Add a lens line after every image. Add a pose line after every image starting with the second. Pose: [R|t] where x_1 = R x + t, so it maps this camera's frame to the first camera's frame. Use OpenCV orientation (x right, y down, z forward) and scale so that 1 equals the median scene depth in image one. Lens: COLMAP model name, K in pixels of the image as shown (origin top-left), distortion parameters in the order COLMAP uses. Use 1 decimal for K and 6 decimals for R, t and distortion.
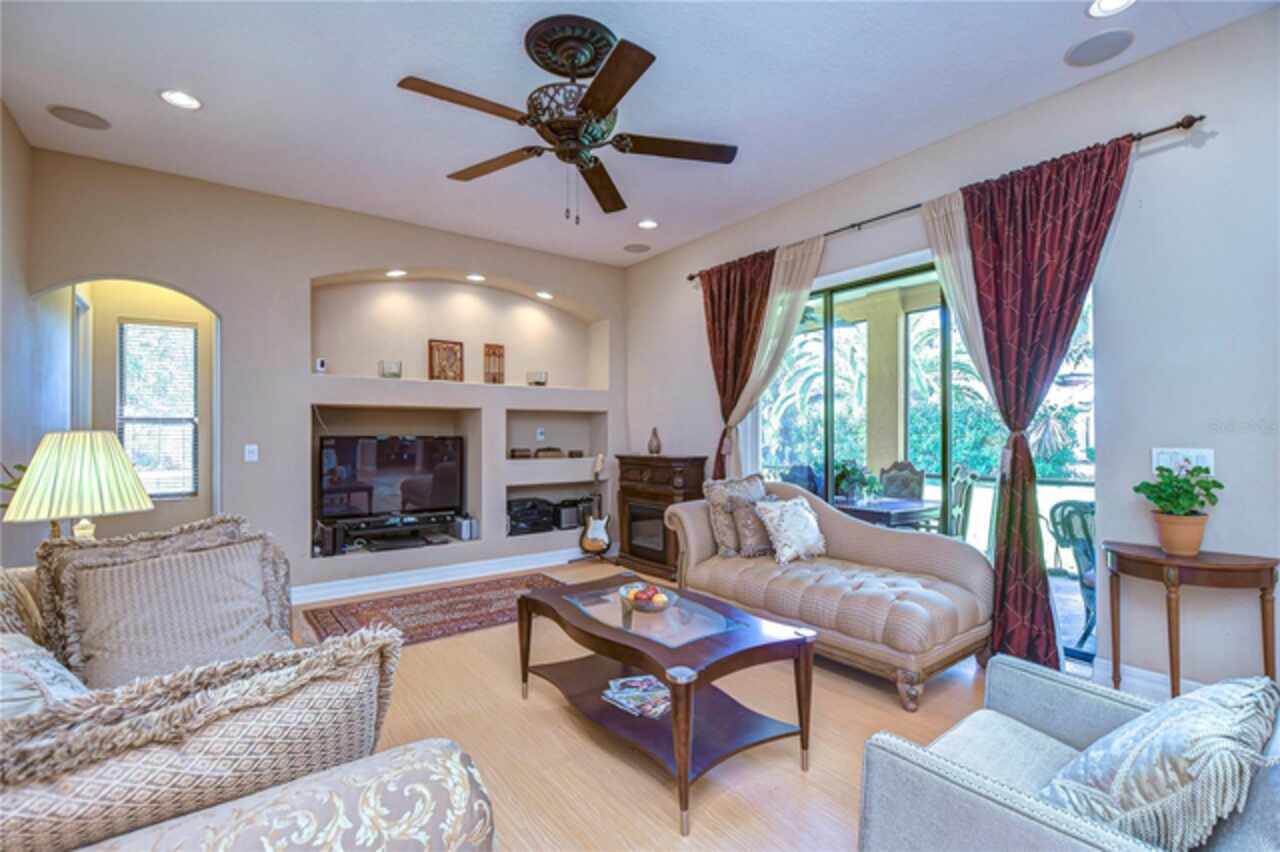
lens RADIAL K [[571.0, 0, 638.3], [0, 571.0, 432.9], [0, 0, 1]] dist [-0.012519, 0.000844]
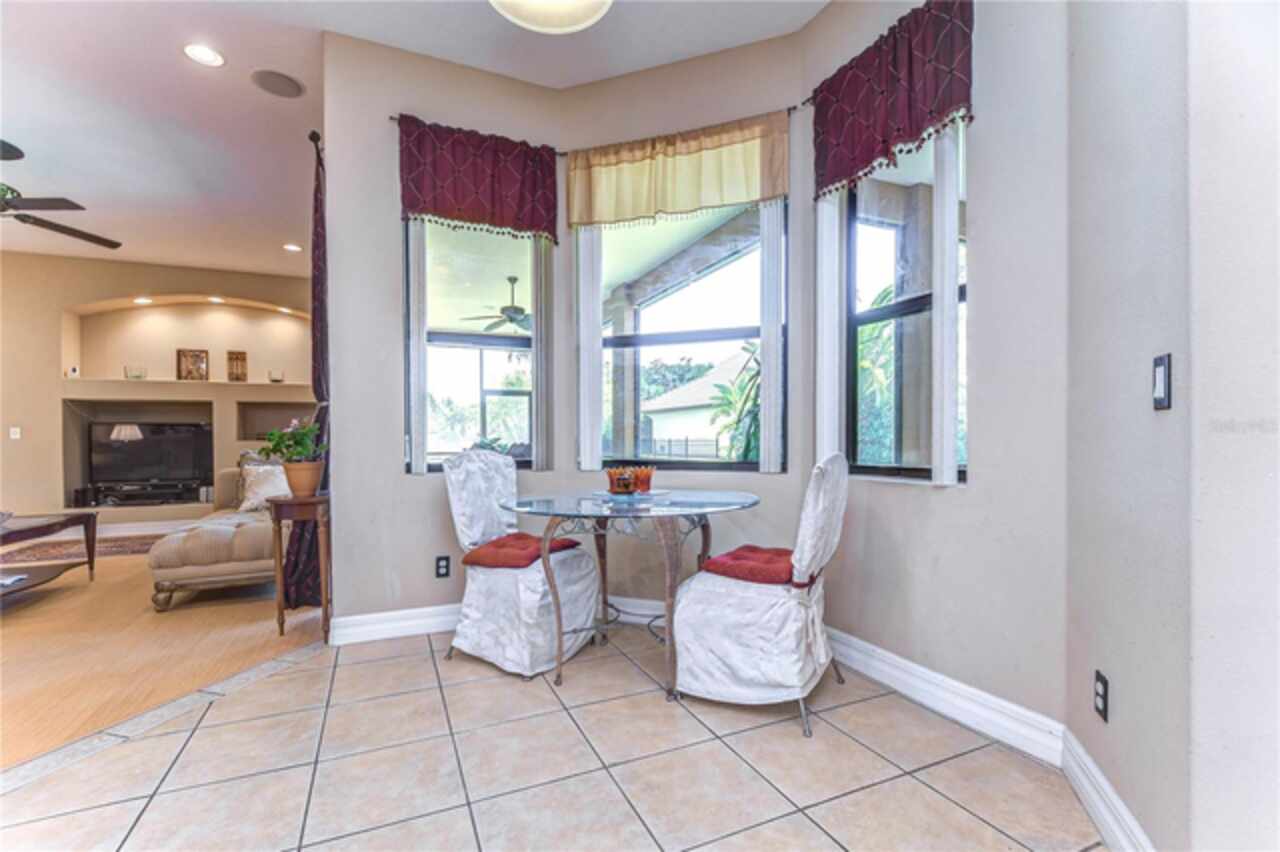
lens RADIAL K [[571.0, 0, 644.0], [0, 571.0, 435.8], [0, 0, 1]] dist [-0.012519, 0.000844]
pose [[0.979409, -0.009257, -0.201674, 0.932294], [0.008882, 0.999957, -0.002765, 0.047873], [0.201691, 0.000917, 0.979449, -0.062100]]
